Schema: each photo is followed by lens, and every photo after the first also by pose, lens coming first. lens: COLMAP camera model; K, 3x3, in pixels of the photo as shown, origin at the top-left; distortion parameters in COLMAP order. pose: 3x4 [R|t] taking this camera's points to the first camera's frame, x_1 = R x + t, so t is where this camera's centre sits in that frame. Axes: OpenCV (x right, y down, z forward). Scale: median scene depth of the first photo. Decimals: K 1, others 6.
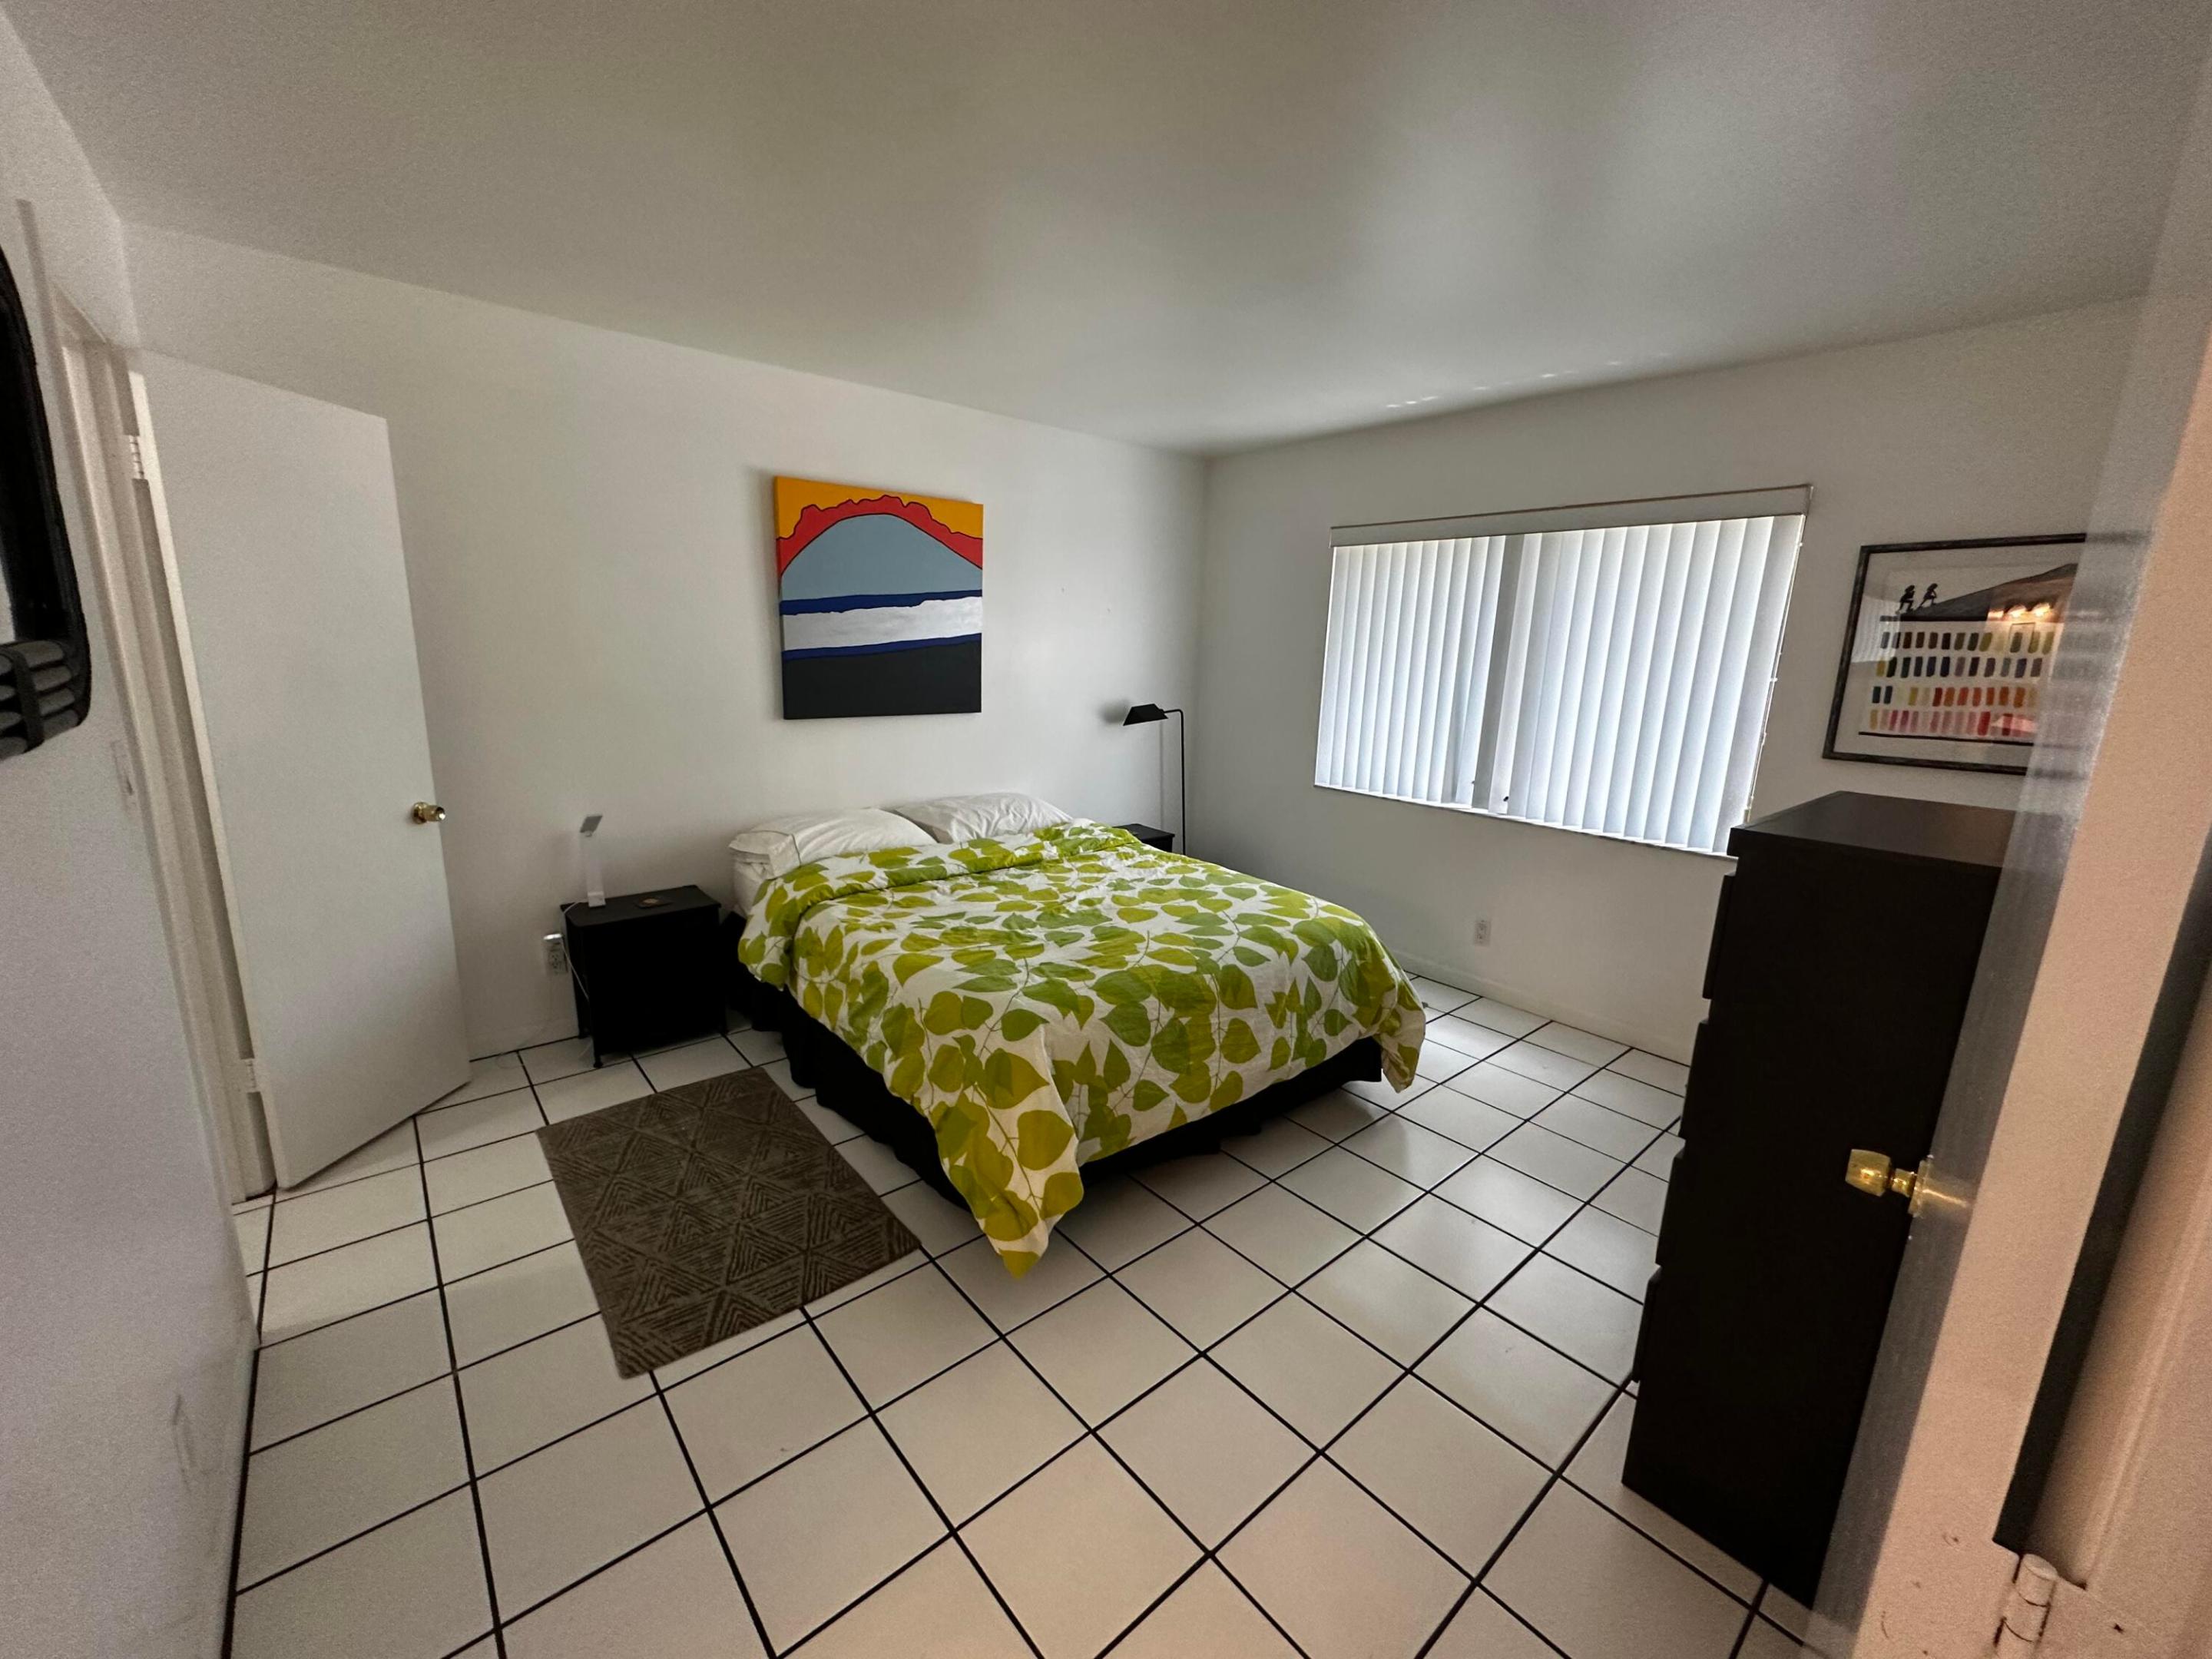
lens RADIAL K [[886.6, 0, 1105.2], [0, 886.6, 830.6], [0, 0, 1]] dist [-0.002697, 0.001128]
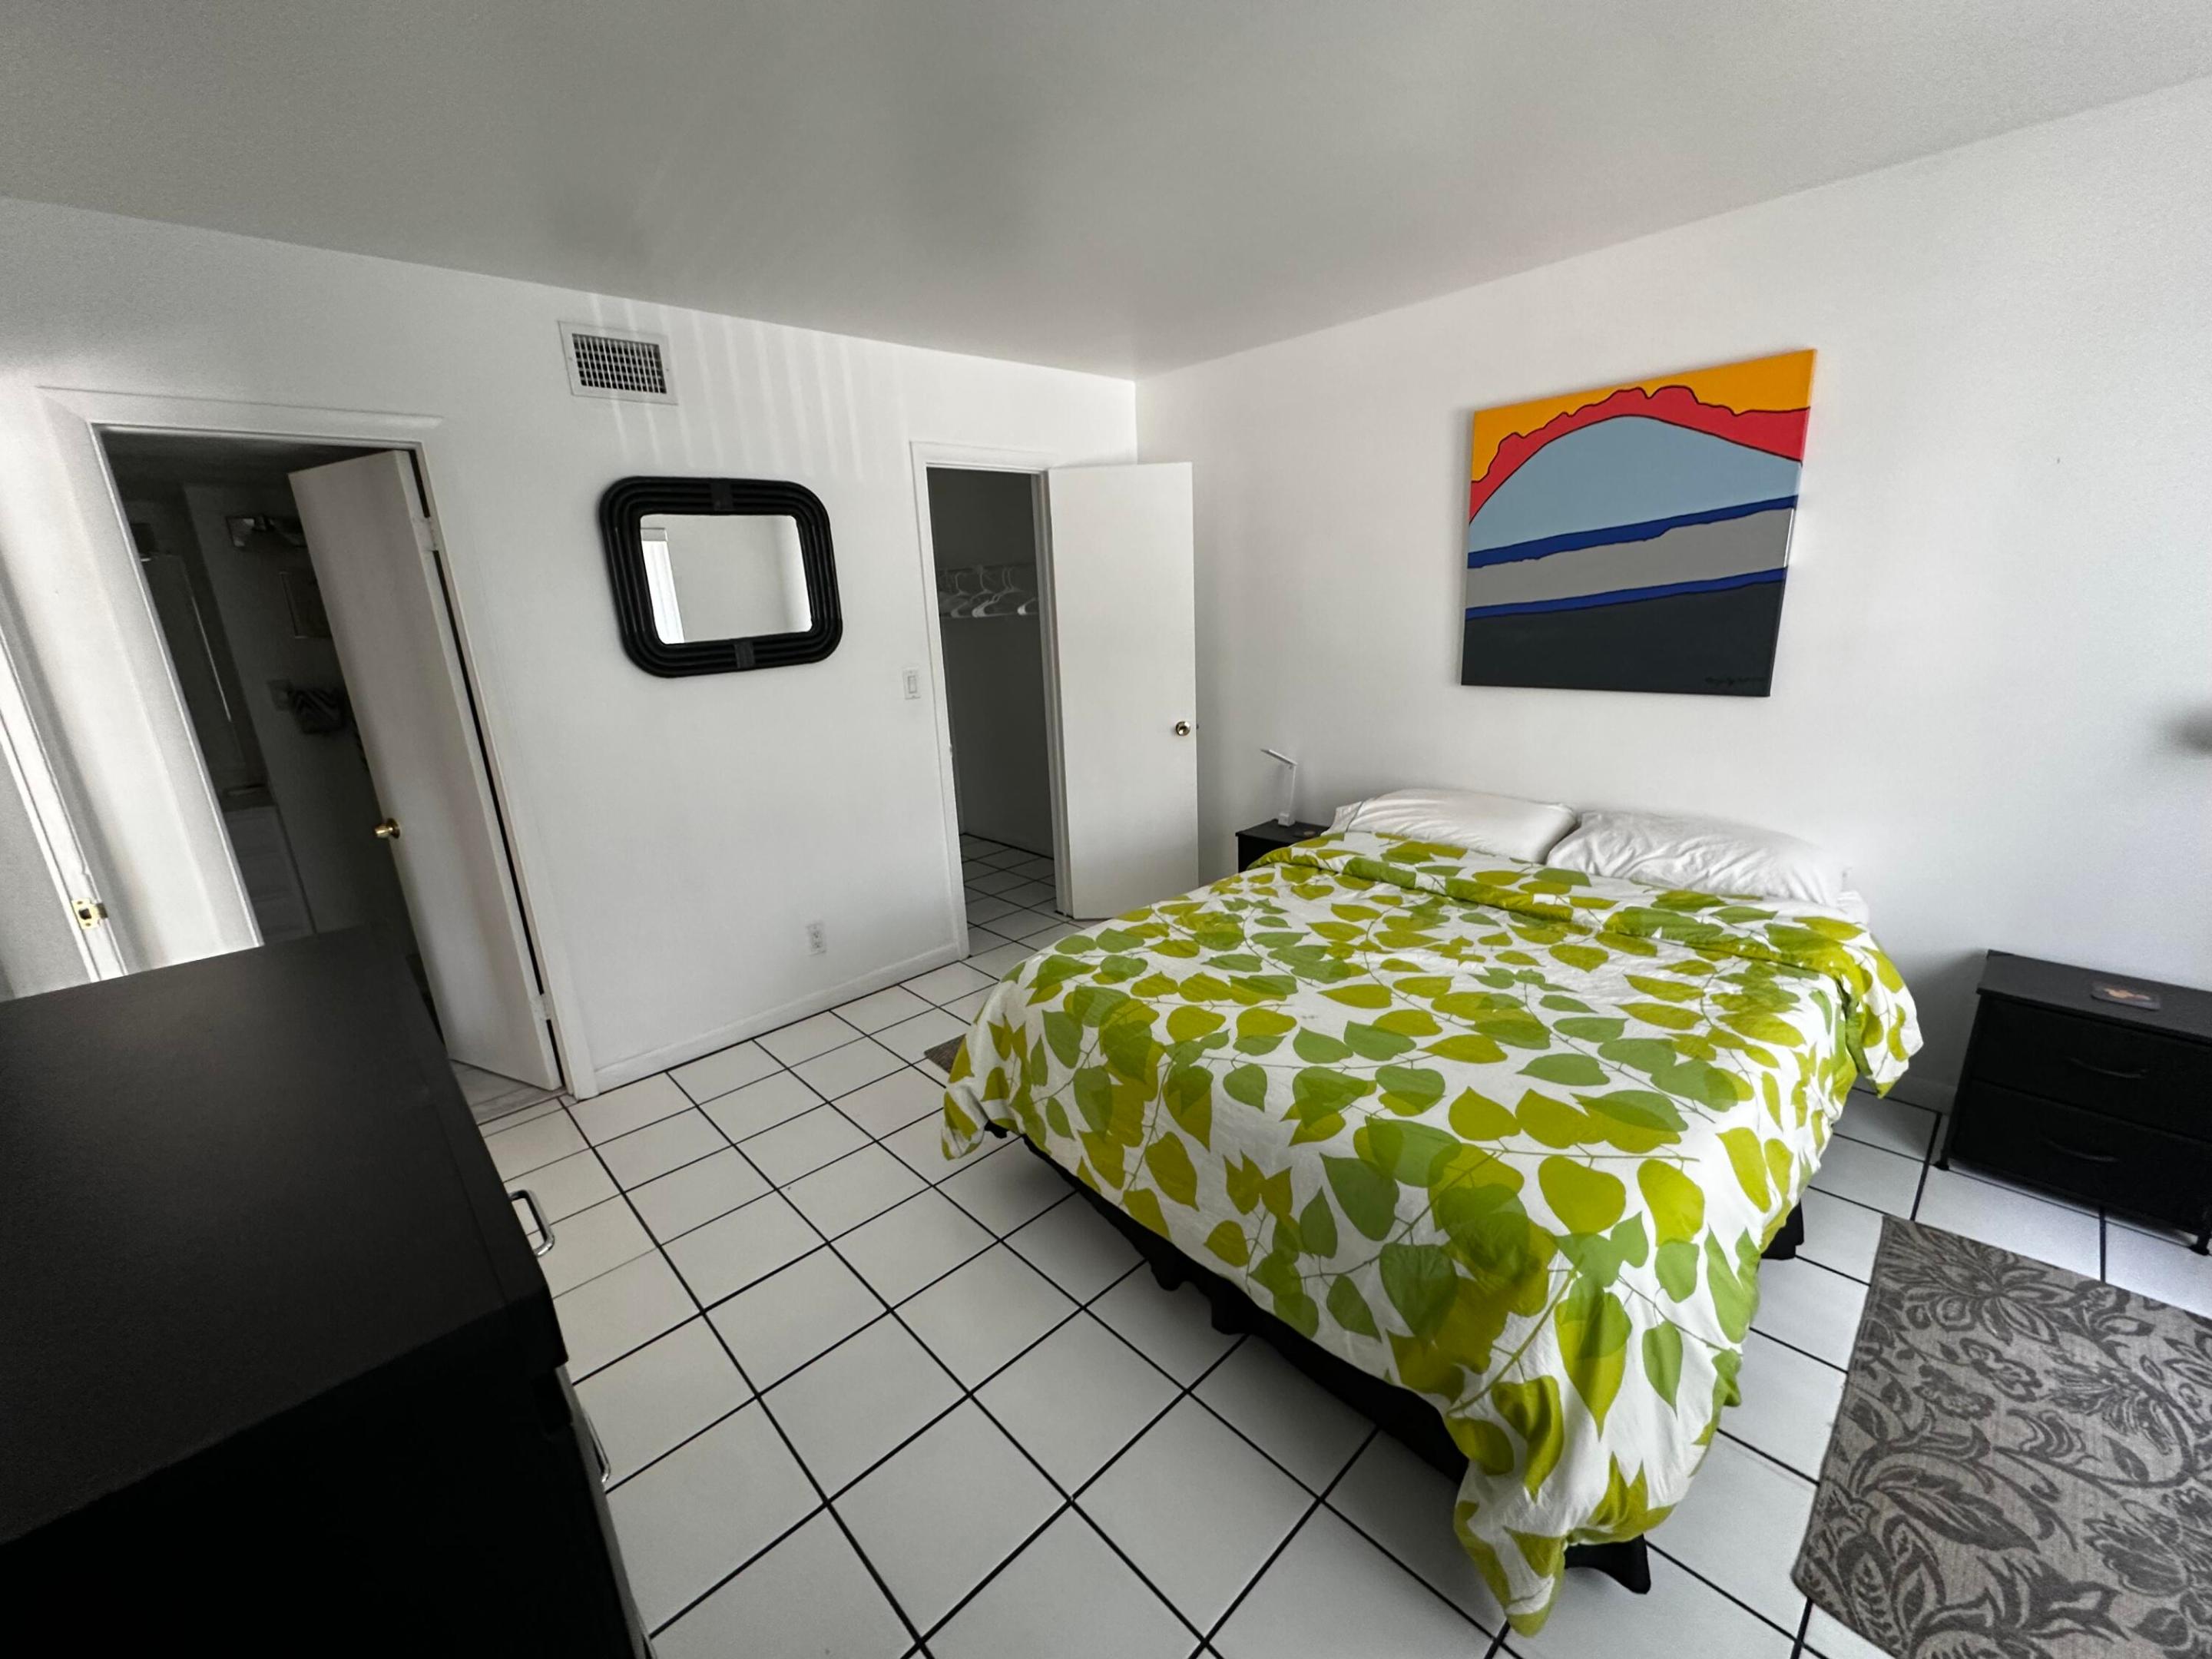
lens RADIAL K [[886.6, 0, 1107.5], [0, 886.6, 832.3], [0, 0, 1]] dist [-0.002697, 0.001128]
pose [[0.047220, 0.230718, -0.971874, 0.663328], [-0.161460, 0.961928, 0.220512, -0.148115], [0.985749, 0.146507, 0.082674, 0.712234]]
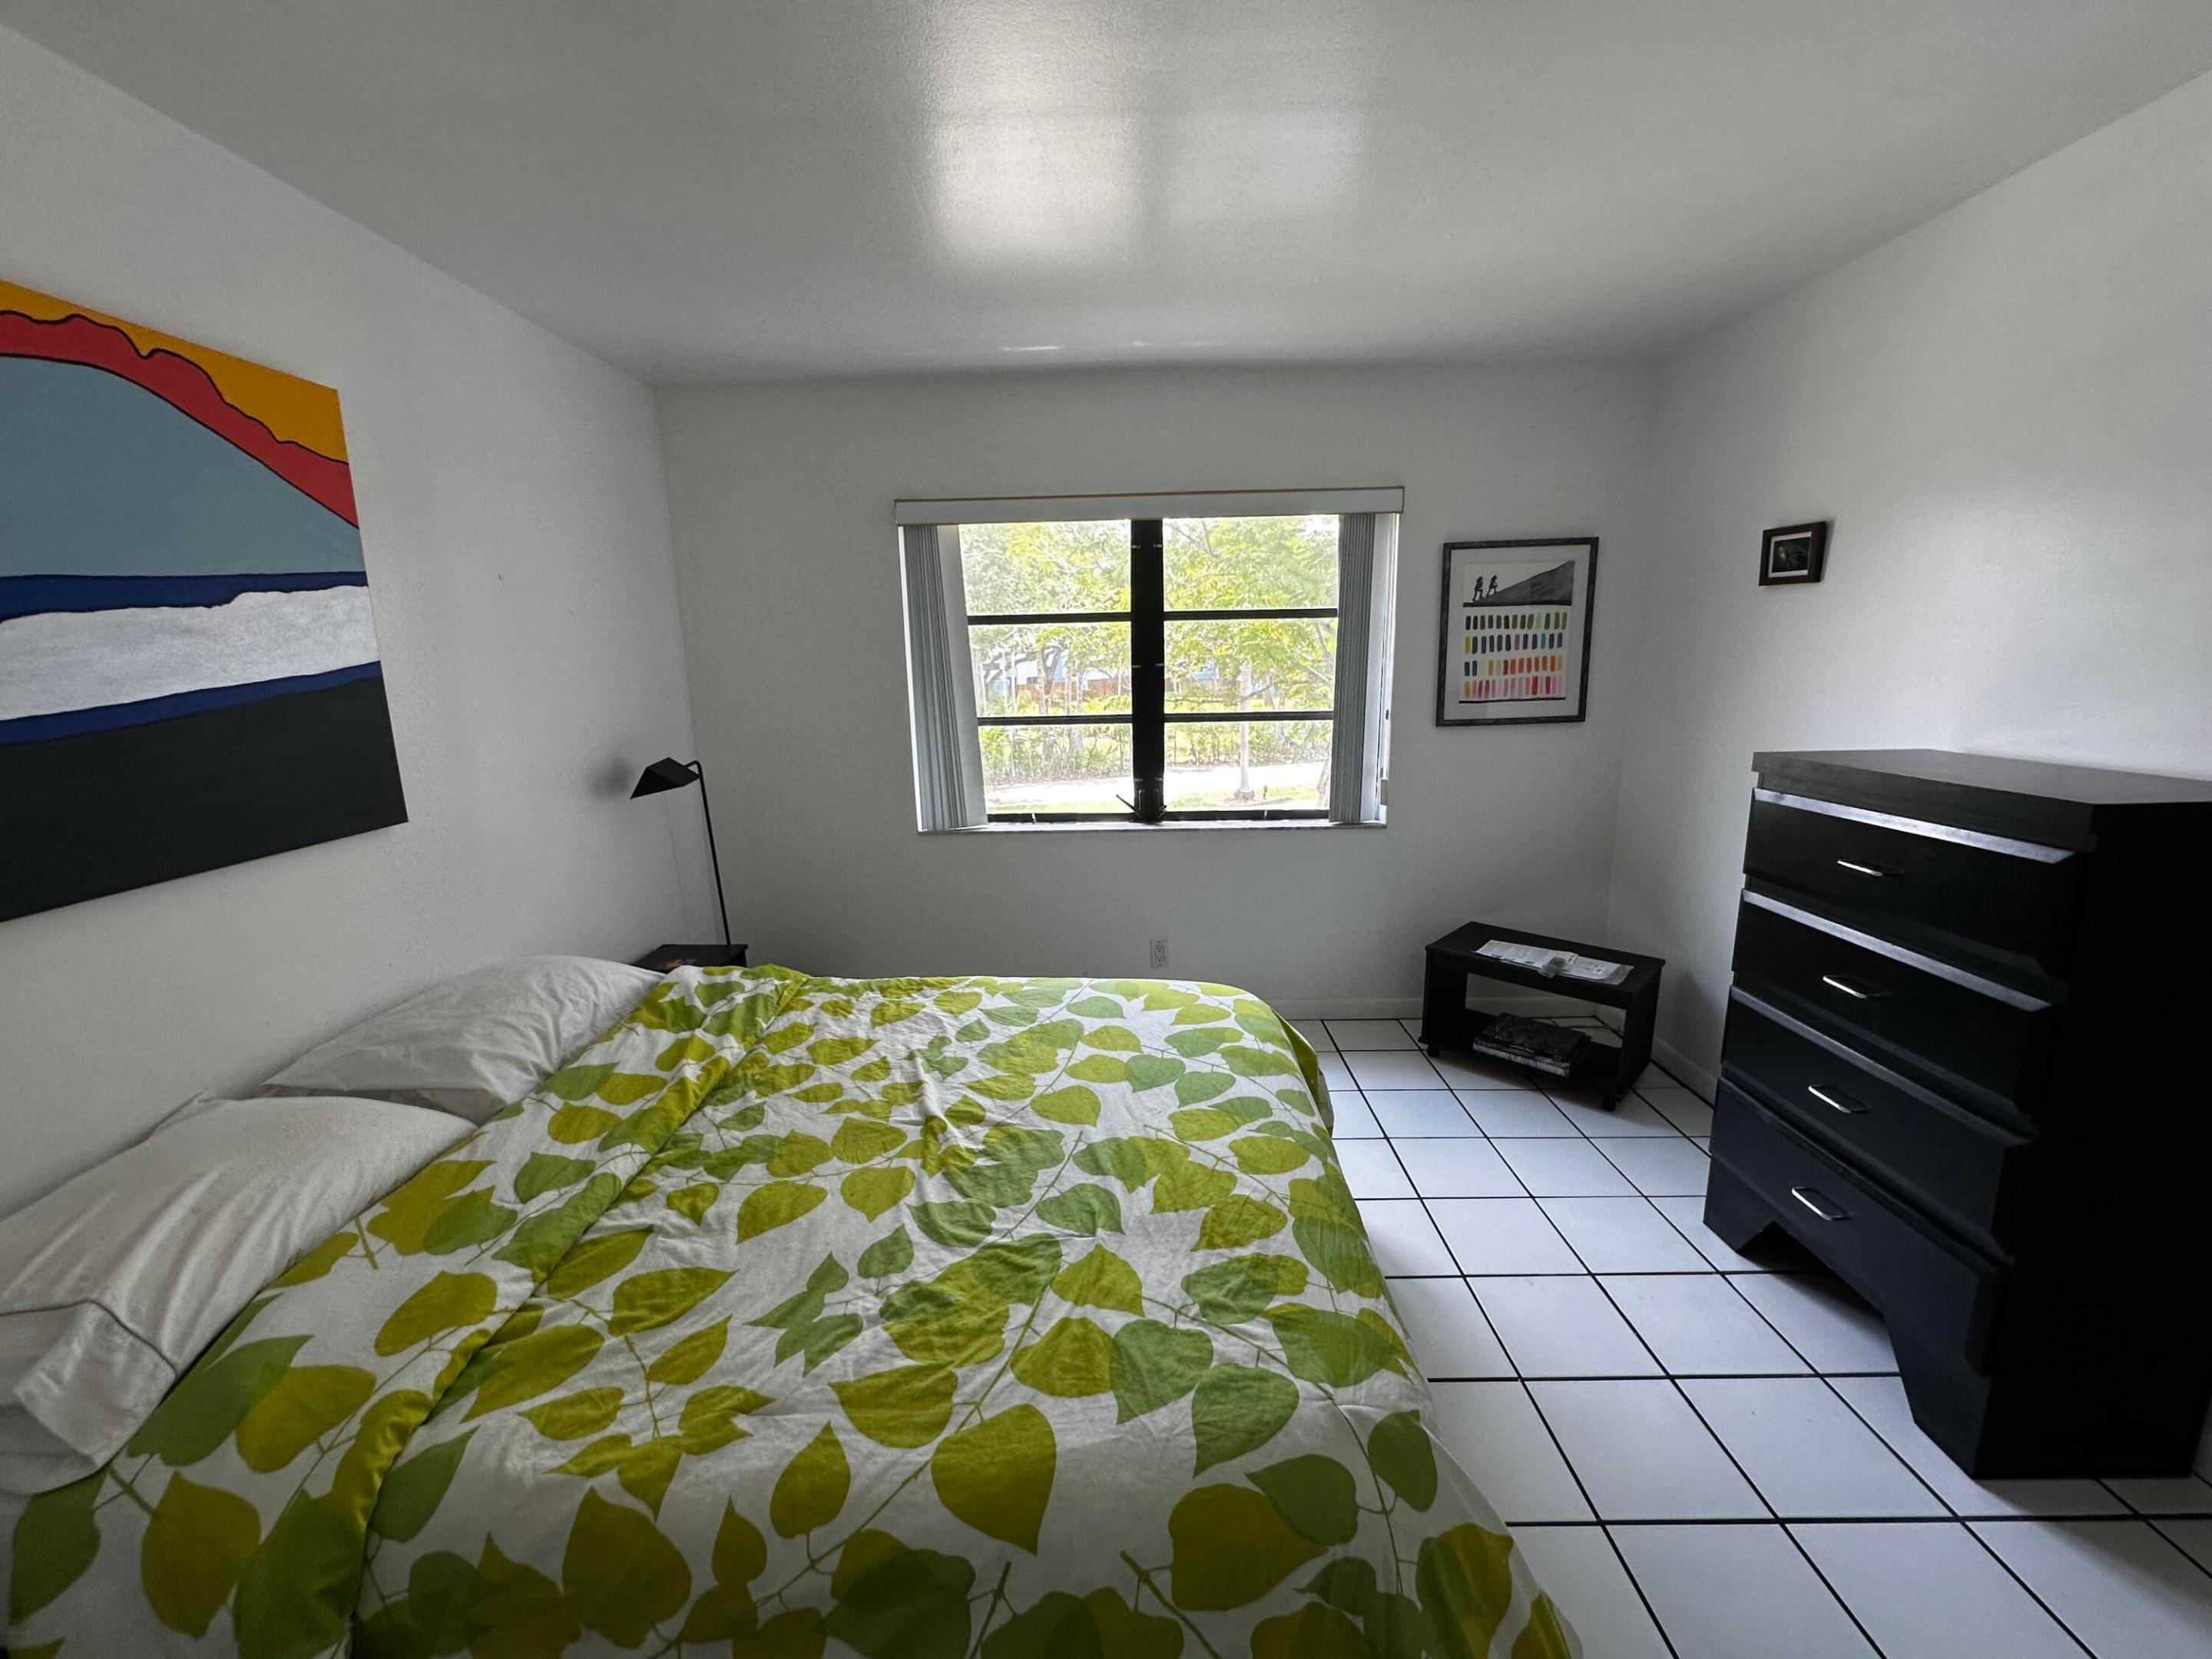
lens RADIAL K [[886.6, 0, 1106.2], [0, 886.6, 830.6], [0, 0, 1]] dist [-0.002697, 0.001128]
pose [[0.656912, -0.193700, 0.728661, -0.345305], [0.198760, 0.976740, 0.080458, -0.128970], [-0.727297, 0.091975, 0.680132, 0.544350]]
